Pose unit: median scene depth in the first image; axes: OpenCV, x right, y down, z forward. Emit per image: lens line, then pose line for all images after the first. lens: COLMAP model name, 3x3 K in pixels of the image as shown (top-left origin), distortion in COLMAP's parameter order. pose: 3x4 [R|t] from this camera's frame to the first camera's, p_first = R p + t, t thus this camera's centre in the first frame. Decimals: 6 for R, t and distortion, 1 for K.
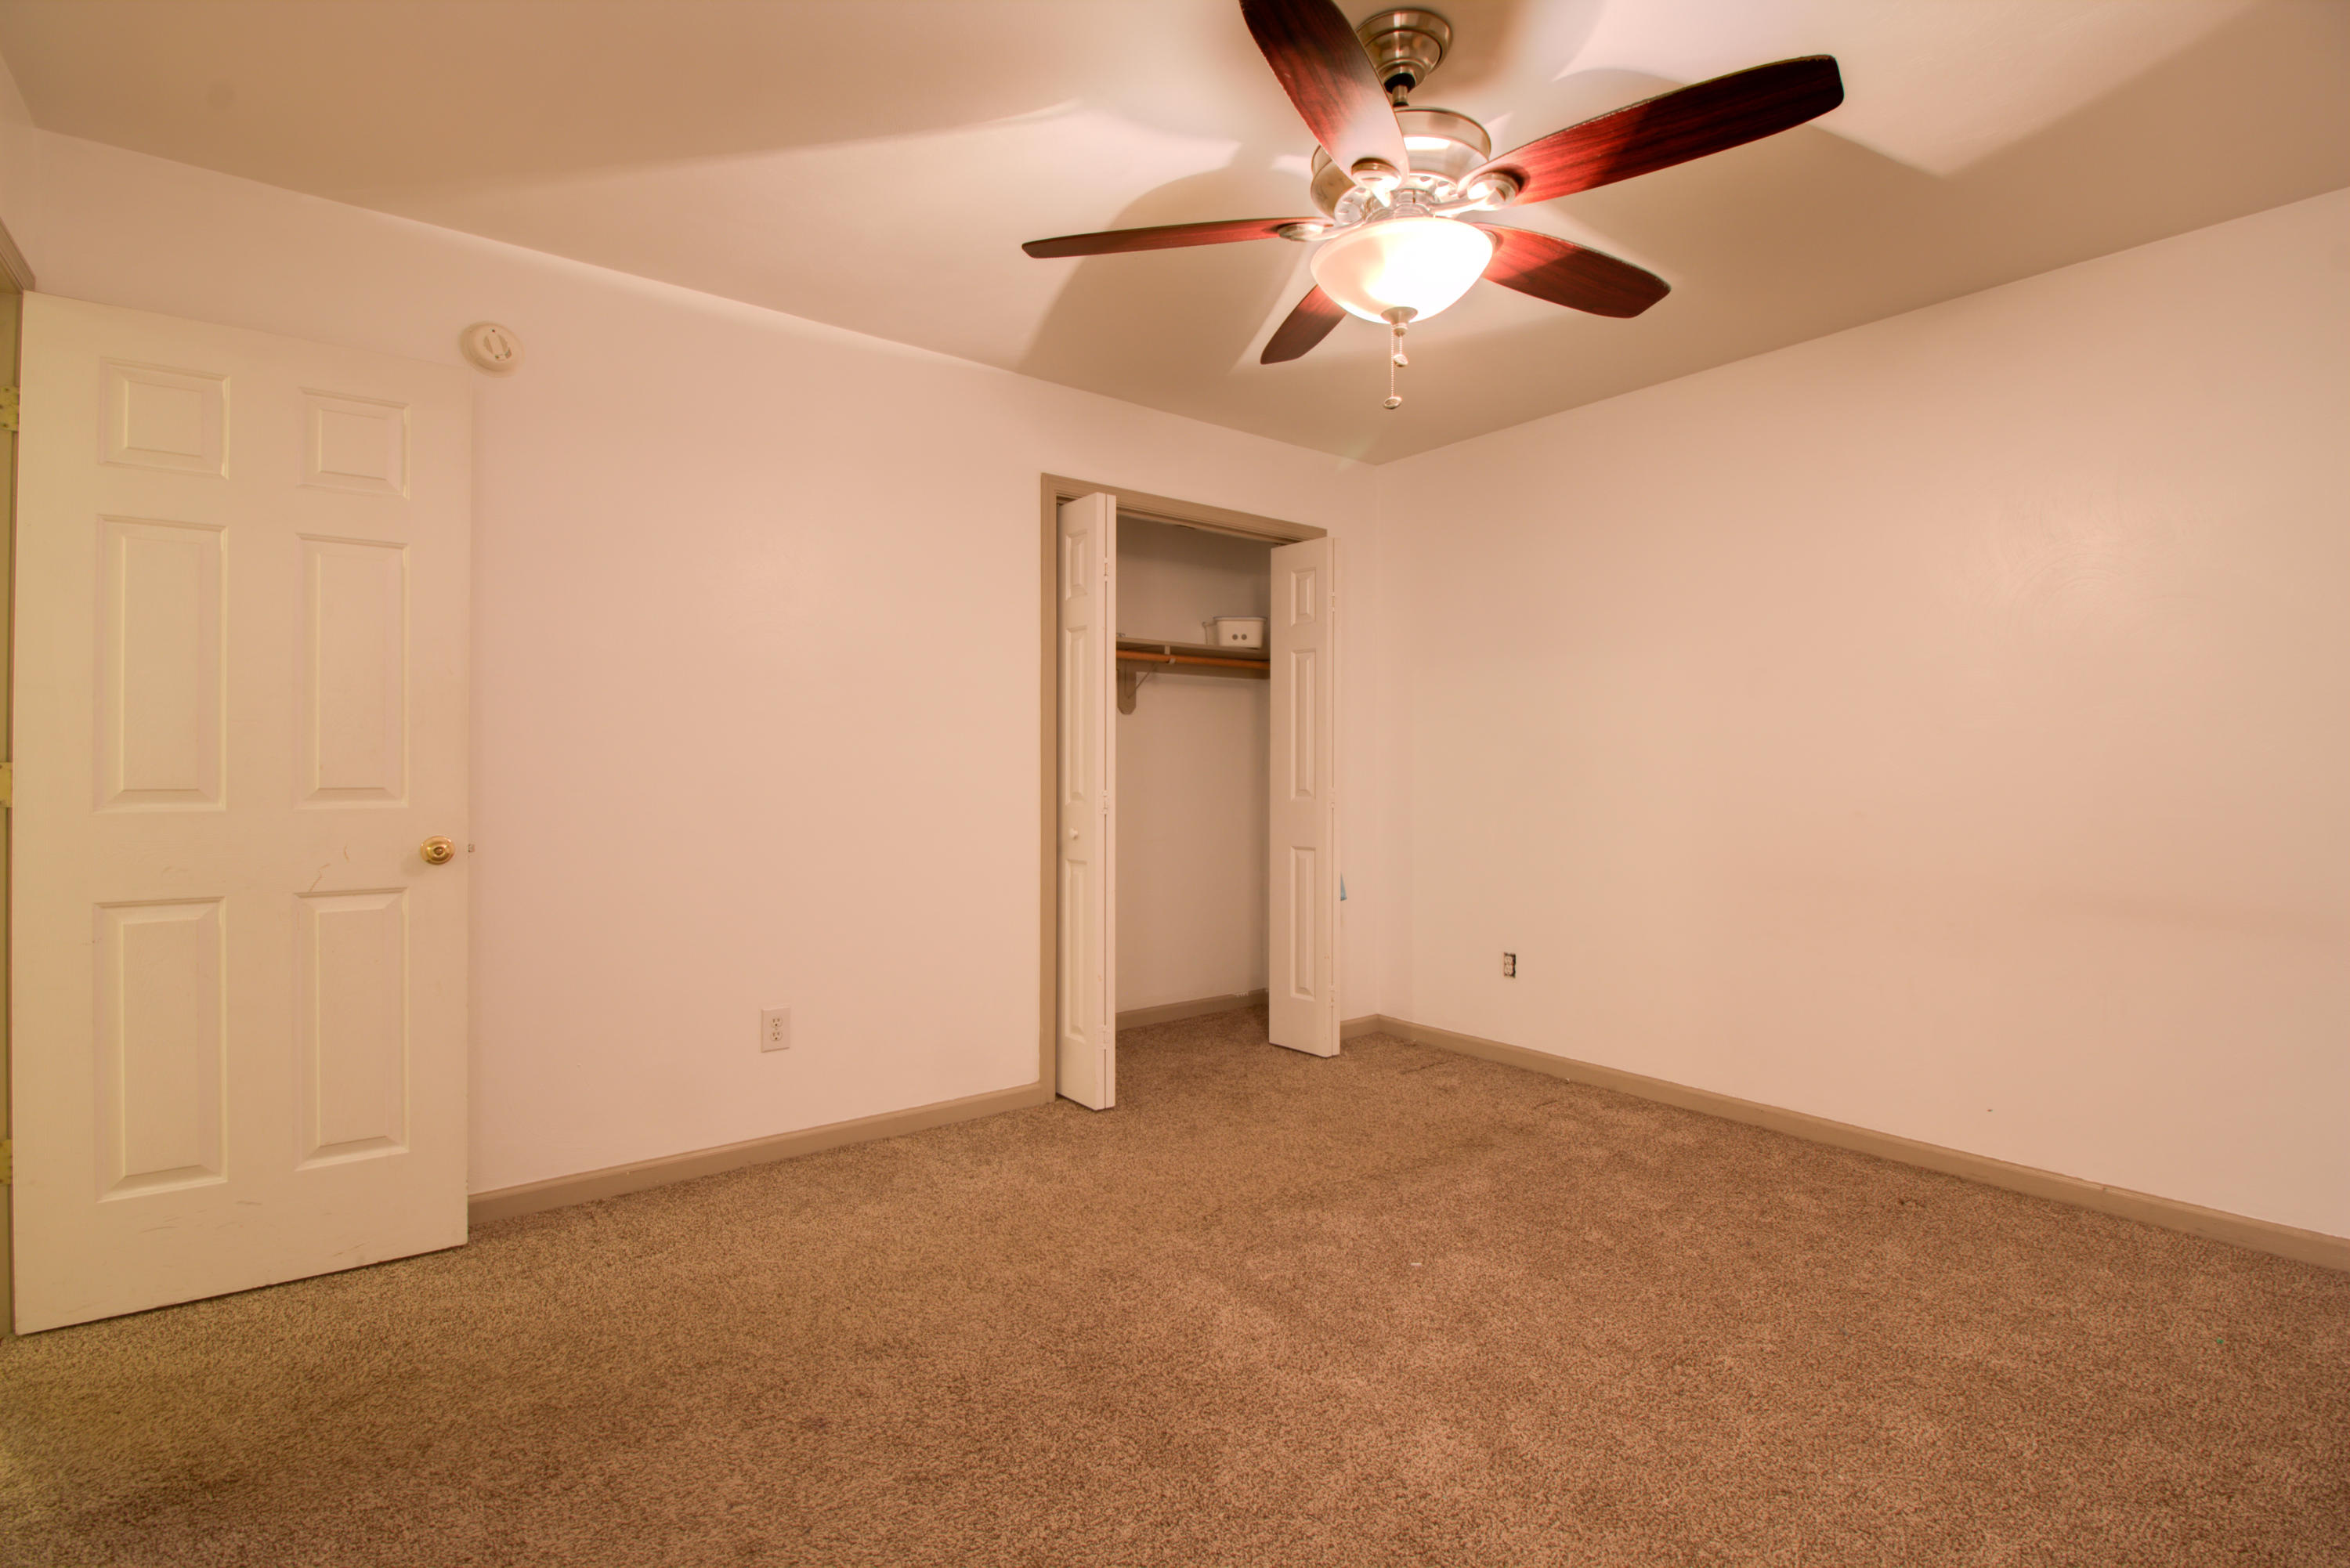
lens RADIAL K [[1119.1, 0, 1177.1], [0, 1119.1, 773.5], [0, 0, 1]] dist [0.000546, -0.014602]
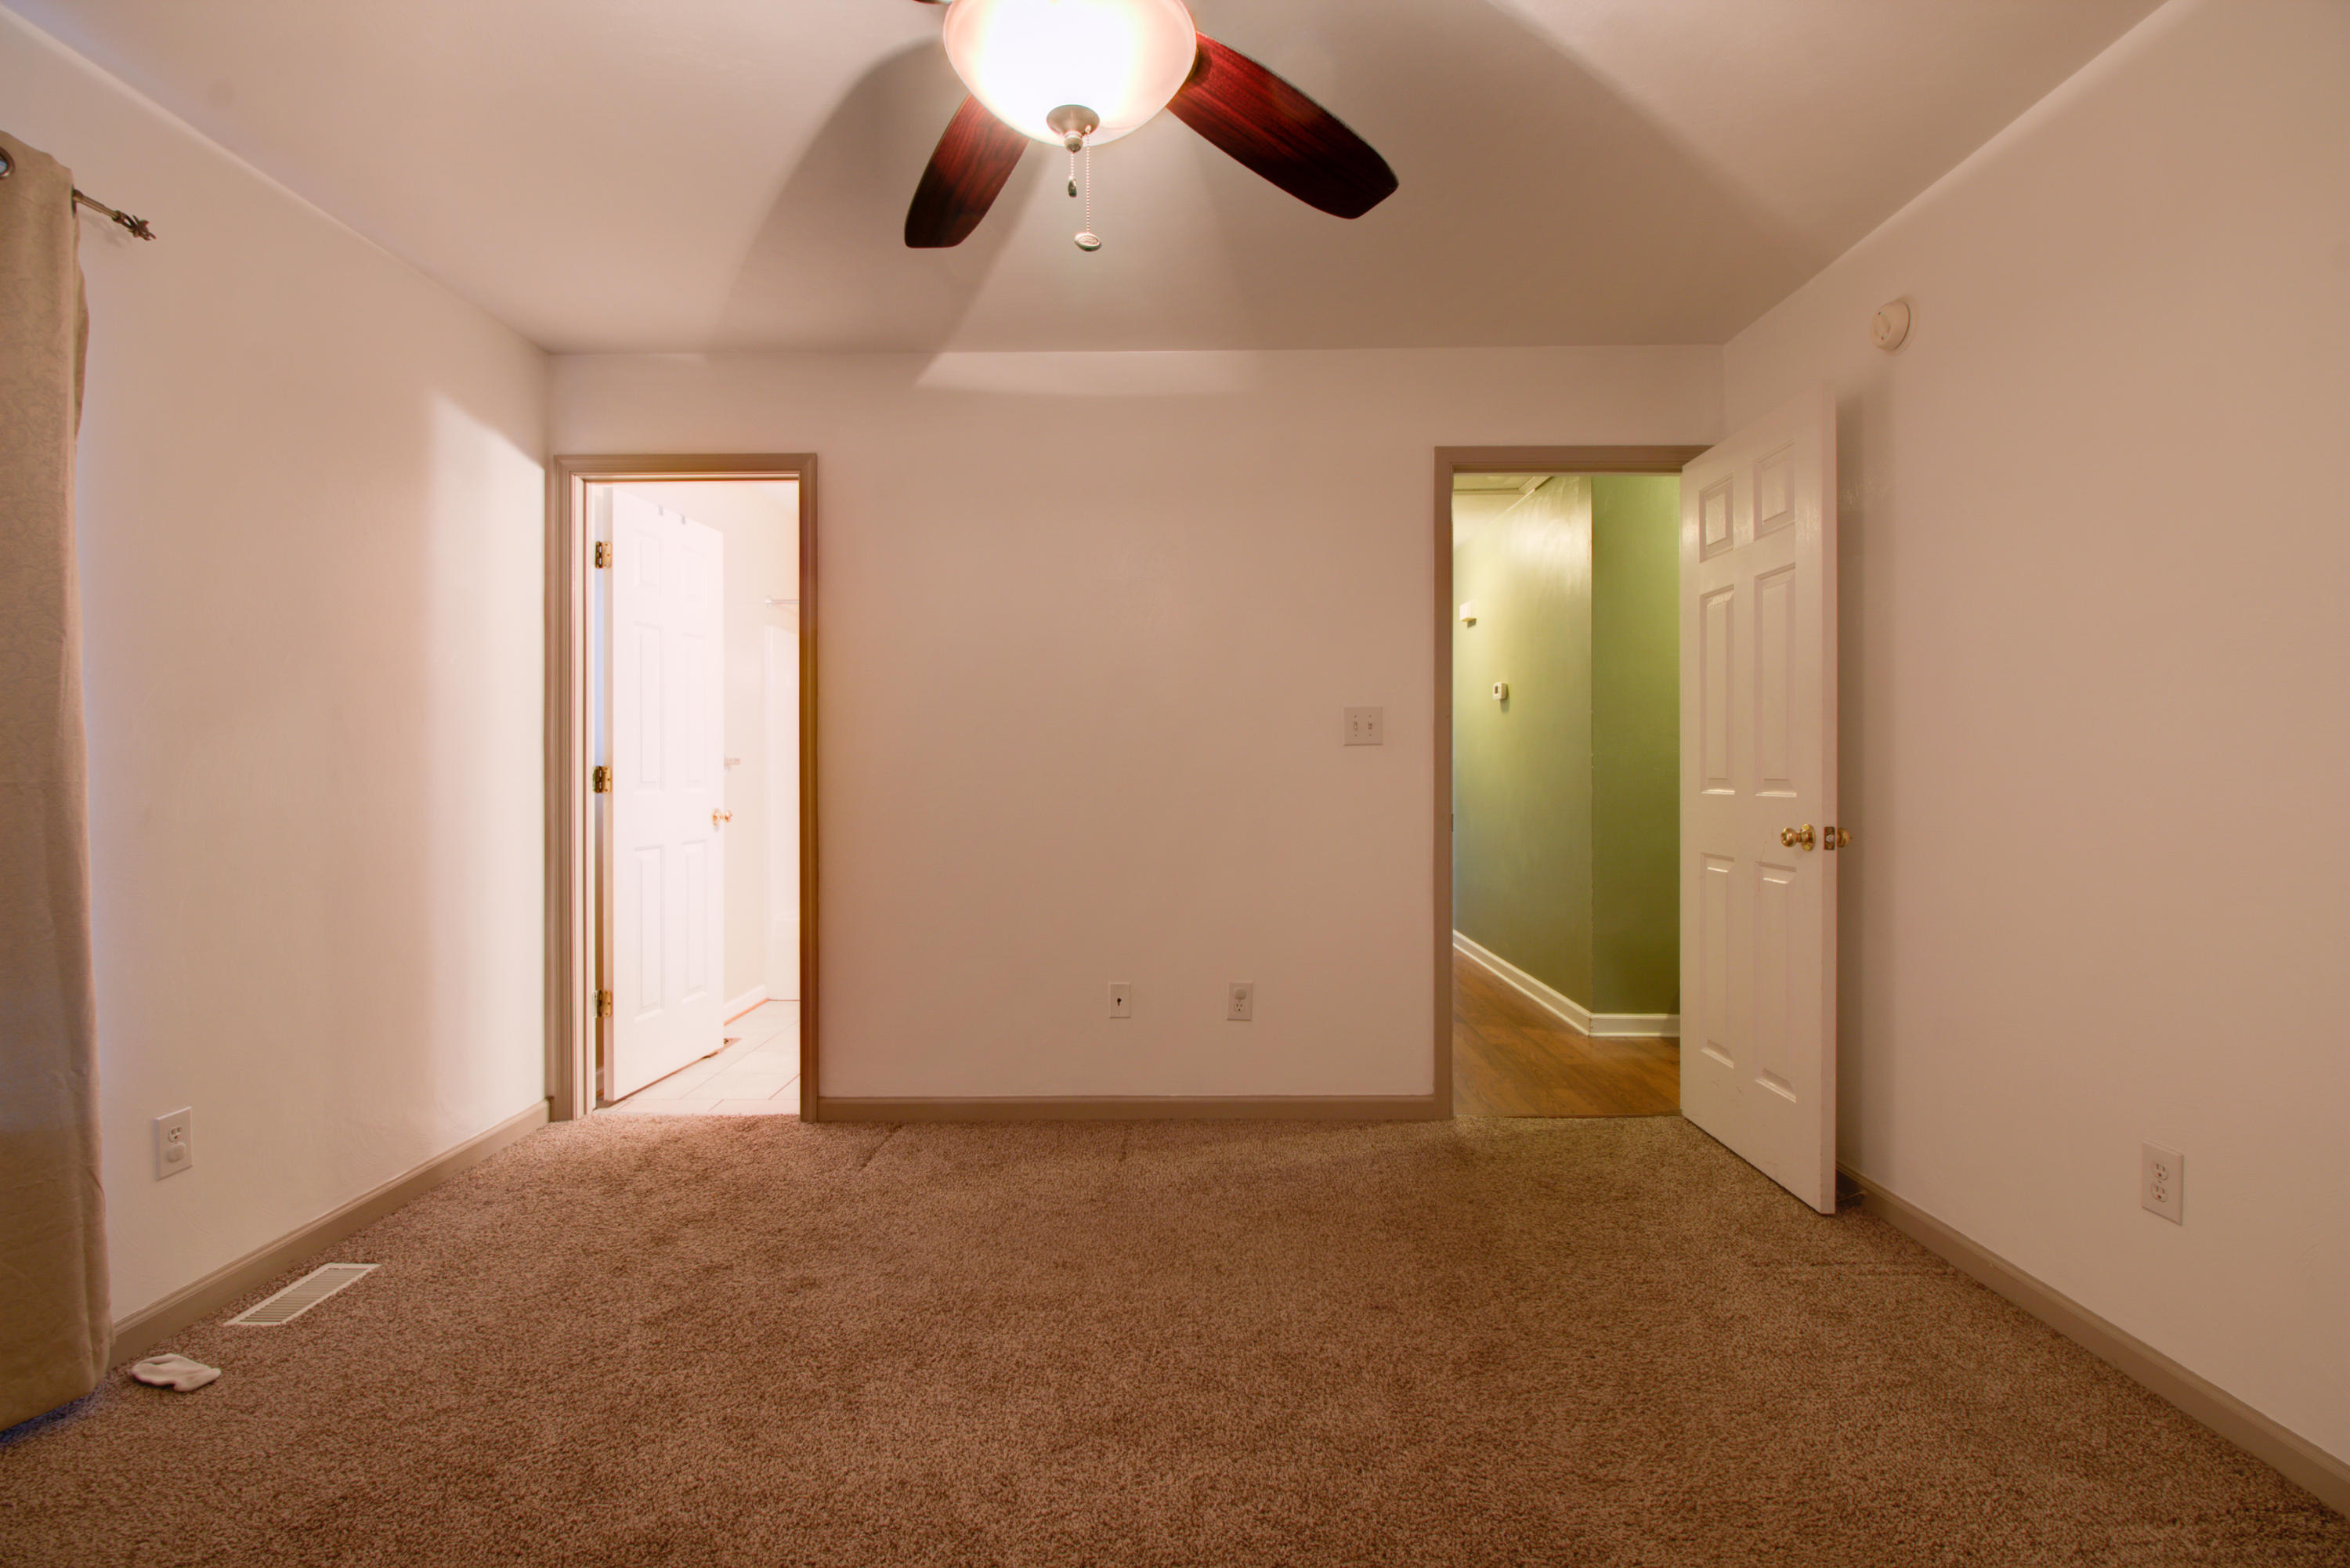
lens RADIAL K [[1119.1, 0, 1177.1], [0, 1119.1, 773.5], [0, 0, 1]] dist [0.000546, -0.014602]
pose [[-0.636757, 0.003068, -0.771059, 0.585338], [0.001784, 0.999995, 0.002506, 0.003405], [0.771063, 0.000220, -0.636759, 1.255001]]
